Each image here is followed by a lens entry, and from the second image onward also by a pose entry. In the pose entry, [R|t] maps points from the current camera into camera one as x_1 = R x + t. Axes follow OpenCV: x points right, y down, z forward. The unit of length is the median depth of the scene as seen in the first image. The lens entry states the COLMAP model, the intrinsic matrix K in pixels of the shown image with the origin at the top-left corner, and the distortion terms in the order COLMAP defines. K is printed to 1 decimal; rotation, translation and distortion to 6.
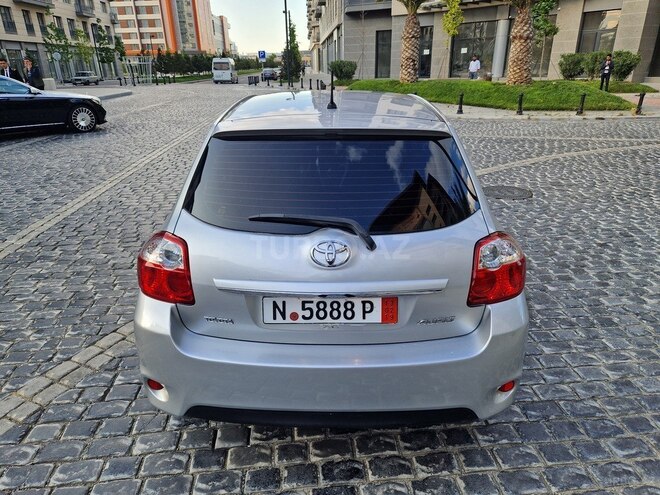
lens RADIAL K [[440.8, 0, 327.1], [0, 440.8, 238.4], [0, 0, 1]] dist [0.065049, -0.053126]
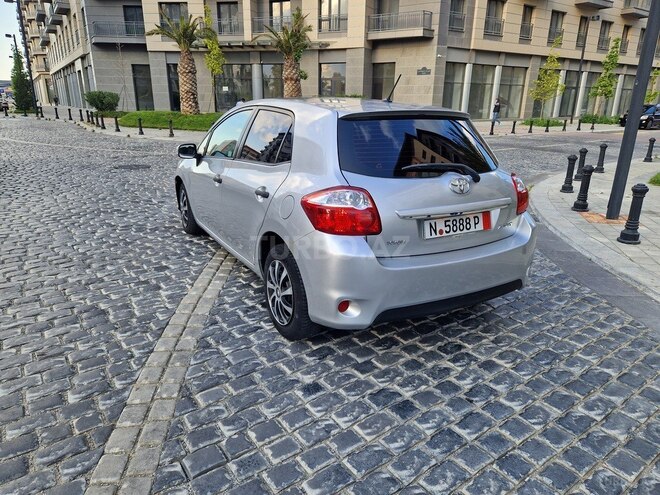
lens RADIAL K [[437.5, 0, 317.8], [0, 437.5, 234.8], [0, 0, 1]] dist [0.069654, -0.054324]
pose [[0.869590, -0.114292, 0.480366, -0.113213], [0.153199, 0.987284, -0.042430, 0.018513], [-0.469408, 0.110489, 0.876041, -0.008441]]
